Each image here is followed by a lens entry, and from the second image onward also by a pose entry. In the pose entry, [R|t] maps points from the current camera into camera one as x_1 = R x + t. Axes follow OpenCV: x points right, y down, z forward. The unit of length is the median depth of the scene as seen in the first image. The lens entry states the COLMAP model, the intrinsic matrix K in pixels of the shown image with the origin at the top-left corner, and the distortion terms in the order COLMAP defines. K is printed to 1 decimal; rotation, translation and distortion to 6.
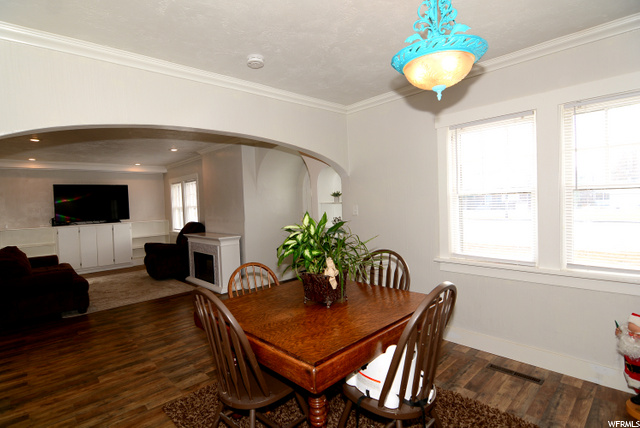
lens RADIAL K [[318.1, 0, 319.4], [0, 318.1, 212.2], [0, 0, 1]] dist [-0.015619, -0.007254]
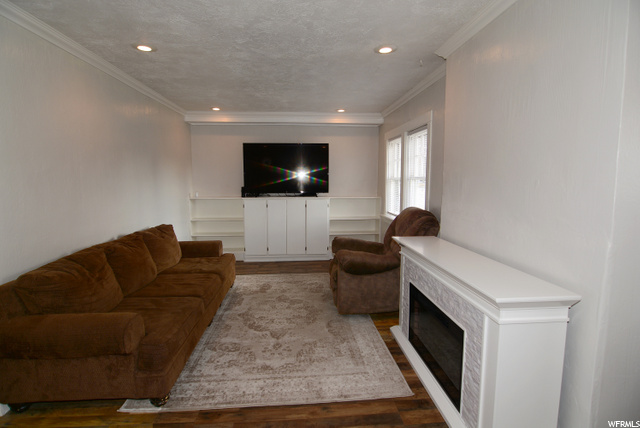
lens RADIAL K [[318.1, 0, 317.6], [0, 318.1, 214.0], [0, 0, 1]] dist [-0.015619, -0.007254]
pose [[0.769609, 0.104387, -0.629925, -0.197001], [-0.042783, 0.992759, 0.112243, -0.010292], [0.637081, -0.059433, 0.768502, 0.505813]]
